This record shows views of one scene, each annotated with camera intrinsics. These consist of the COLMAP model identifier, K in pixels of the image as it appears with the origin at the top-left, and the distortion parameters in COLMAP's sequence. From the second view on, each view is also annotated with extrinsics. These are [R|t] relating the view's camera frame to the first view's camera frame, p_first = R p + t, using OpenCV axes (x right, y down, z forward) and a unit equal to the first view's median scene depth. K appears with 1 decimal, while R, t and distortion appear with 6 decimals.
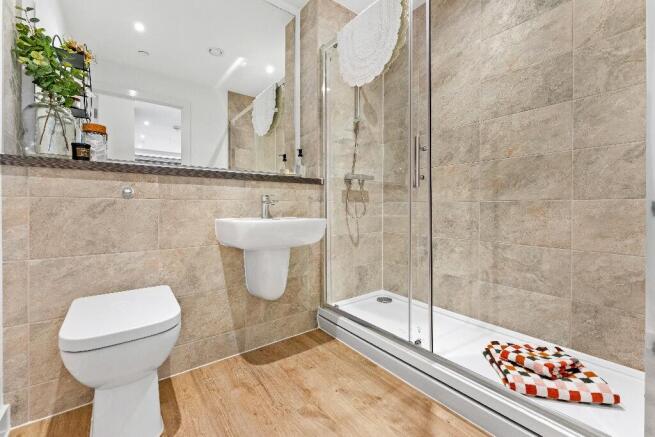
lens RADIAL K [[270.4, 0, 328.3], [0, 270.4, 216.3], [0, 0, 1]] dist [0.000639, -0.000026]
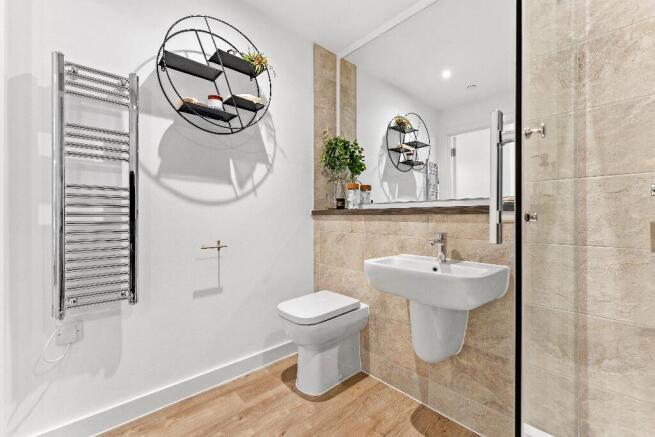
lens RADIAL K [[270.4, 0, 328.3], [0, 270.4, 216.3], [0, 0, 1]] dist [0.000639, -0.000026]
pose [[0.094204, 0.001569, -0.995552, 0.666116], [-0.026477, 0.999649, -0.000929, -0.139894], [0.995201, 0.026446, 0.094213, 0.692256]]
